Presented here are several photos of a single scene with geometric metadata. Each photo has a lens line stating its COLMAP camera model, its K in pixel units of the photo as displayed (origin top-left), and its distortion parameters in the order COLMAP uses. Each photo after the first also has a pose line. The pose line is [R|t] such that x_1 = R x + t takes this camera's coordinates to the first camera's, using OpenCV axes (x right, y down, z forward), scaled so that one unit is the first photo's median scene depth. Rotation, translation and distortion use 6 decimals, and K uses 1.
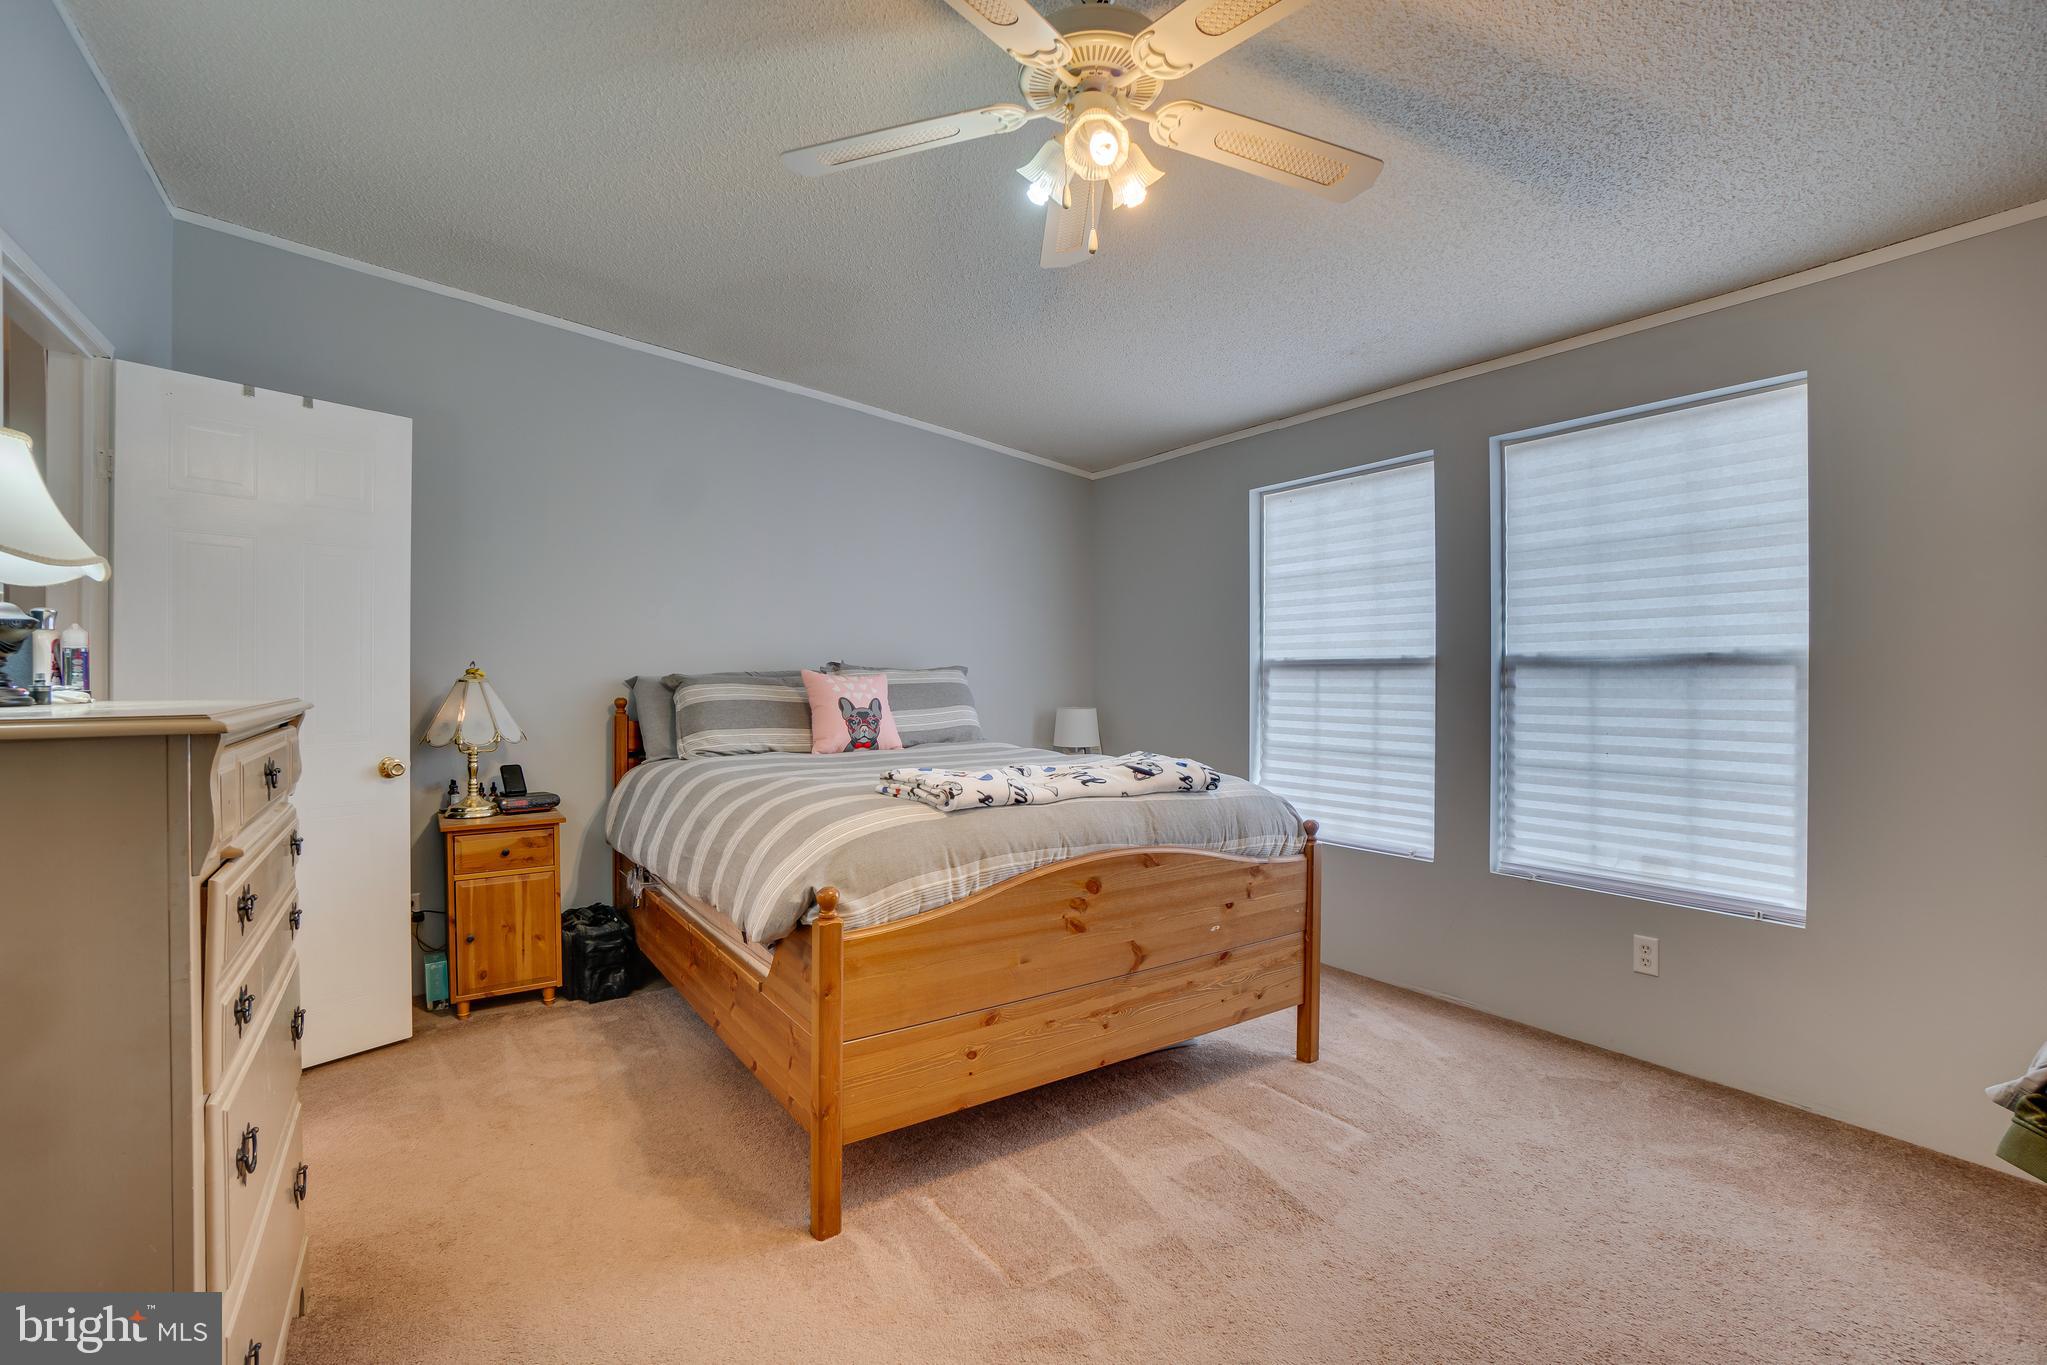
lens RADIAL K [[938.8, 0, 1029.2], [0, 938.8, 673.2], [0, 0, 1]] dist [-0.050378, 0.019176]
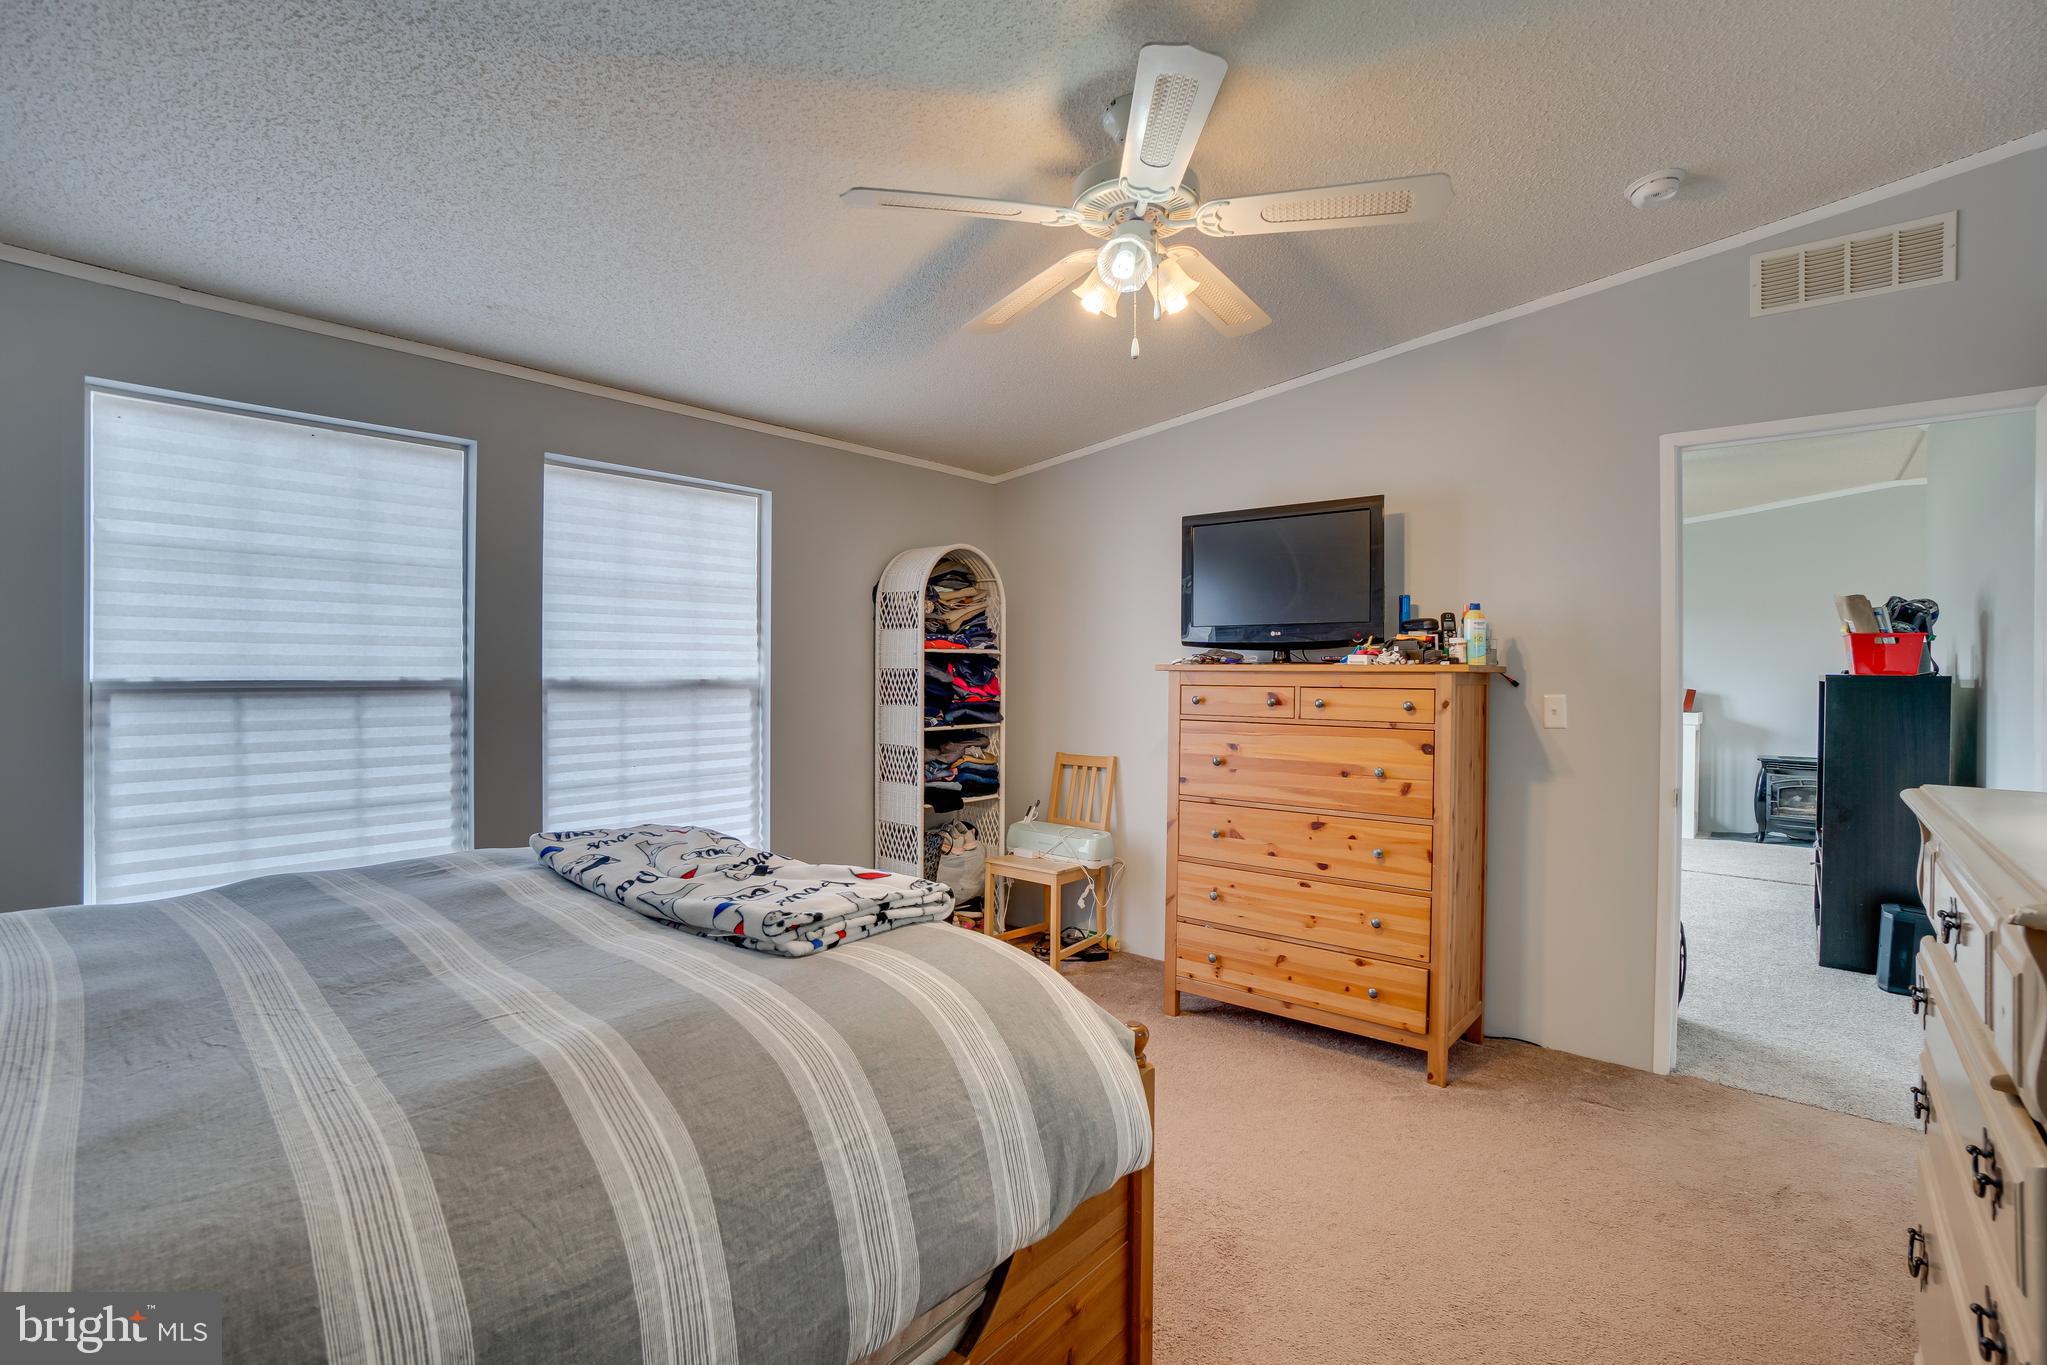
lens RADIAL K [[859.3, 0, 1023.5], [0, 859.3, 682.5], [0, 0, 1]] dist [-0.000341, -0.000016]
pose [[-0.213007, 0.013665, 0.976955, -0.512356], [0.017359, 0.999797, -0.010200, 0.002748], [-0.976896, 0.014787, -0.213201, 0.755186]]
